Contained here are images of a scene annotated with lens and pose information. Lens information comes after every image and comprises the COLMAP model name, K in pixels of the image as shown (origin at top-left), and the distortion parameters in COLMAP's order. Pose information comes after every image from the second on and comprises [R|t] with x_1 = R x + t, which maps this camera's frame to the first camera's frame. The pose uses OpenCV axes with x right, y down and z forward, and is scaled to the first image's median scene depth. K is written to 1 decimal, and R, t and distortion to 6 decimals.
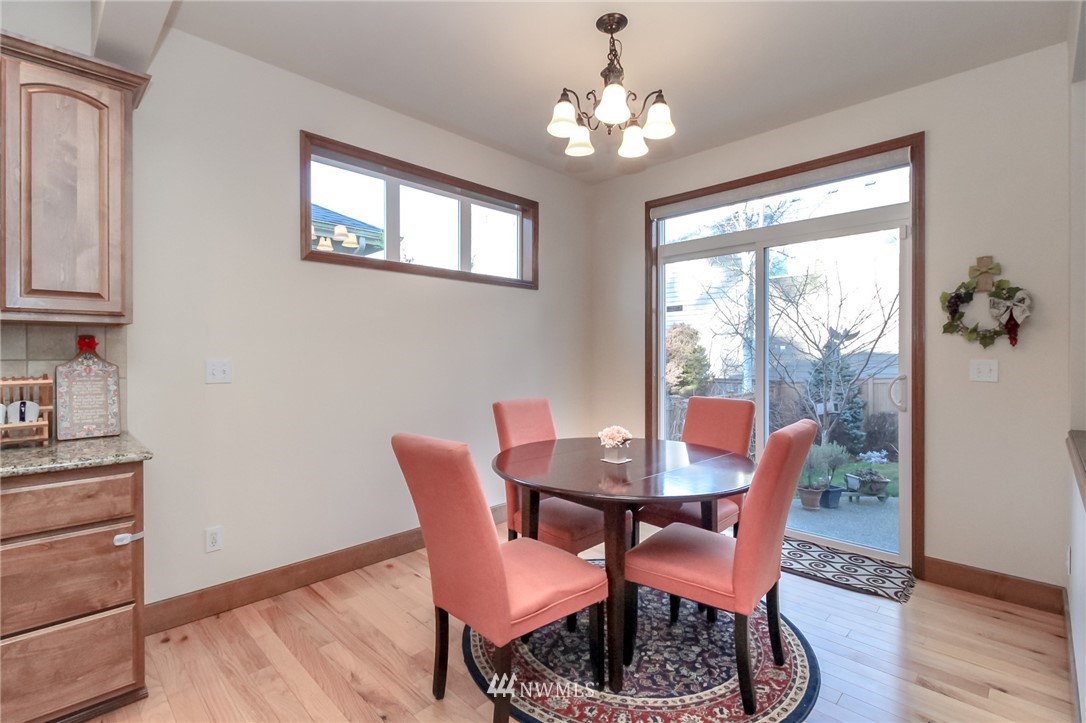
lens RADIAL K [[497.4, 0, 540.7], [0, 497.4, 358.3], [0, 0, 1]] dist [0.024233, -0.014424]
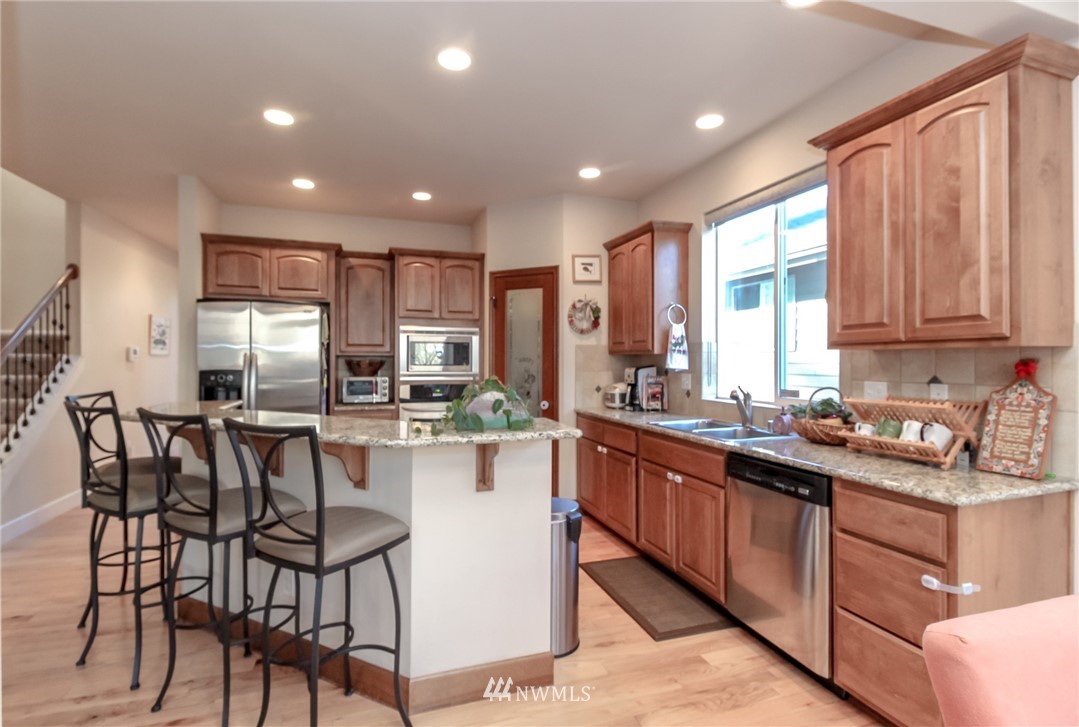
lens RADIAL K [[499.7, 0, 533.5], [0, 499.7, 362.2], [0, 0, 1]] dist [0.002588, -0.000042]
pose [[-0.447428, -0.002337, -0.894317, 0.298037], [-0.009875, 0.999949, 0.002328, -0.038020], [0.894265, 0.009873, -0.447428, 0.699710]]
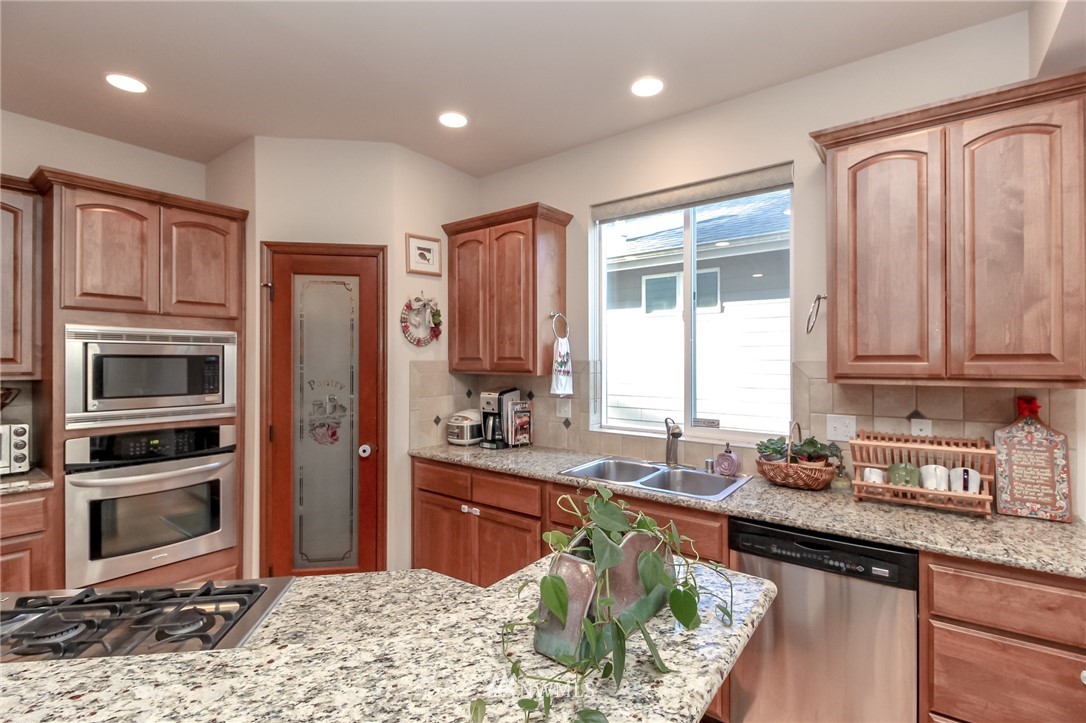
lens RADIAL K [[497.4, 0, 540.7], [0, 497.4, 358.3], [0, 0, 1]] dist [0.024233, -0.014424]
pose [[0.135185, -0.007491, -0.990792, -0.171000], [-0.006859, 0.999940, -0.008496, -0.111512], [0.990797, 0.007944, 0.135126, 0.049292]]
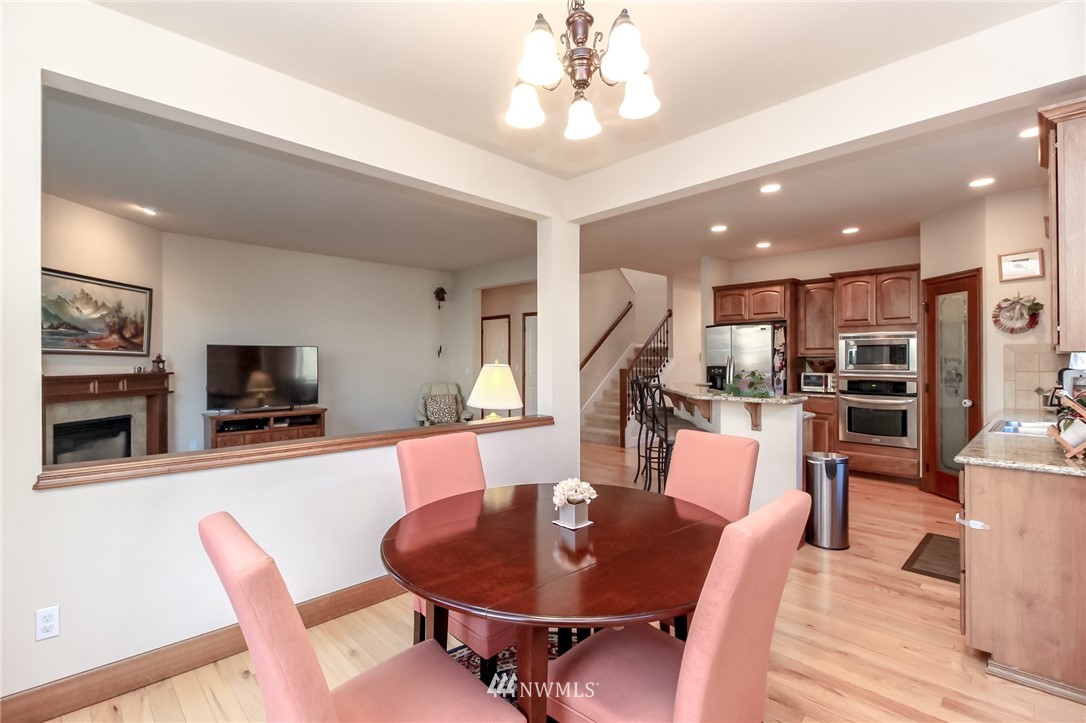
lens RADIAL K [[497.4, 0, 540.7], [0, 497.4, 358.3], [0, 0, 1]] dist [0.024233, -0.014424]
pose [[-0.999873, -0.002490, 0.015772, 0.231956], [-0.002419, 0.999987, 0.004580, -0.056580], [-0.015783, 0.004541, -0.999865, 2.161315]]
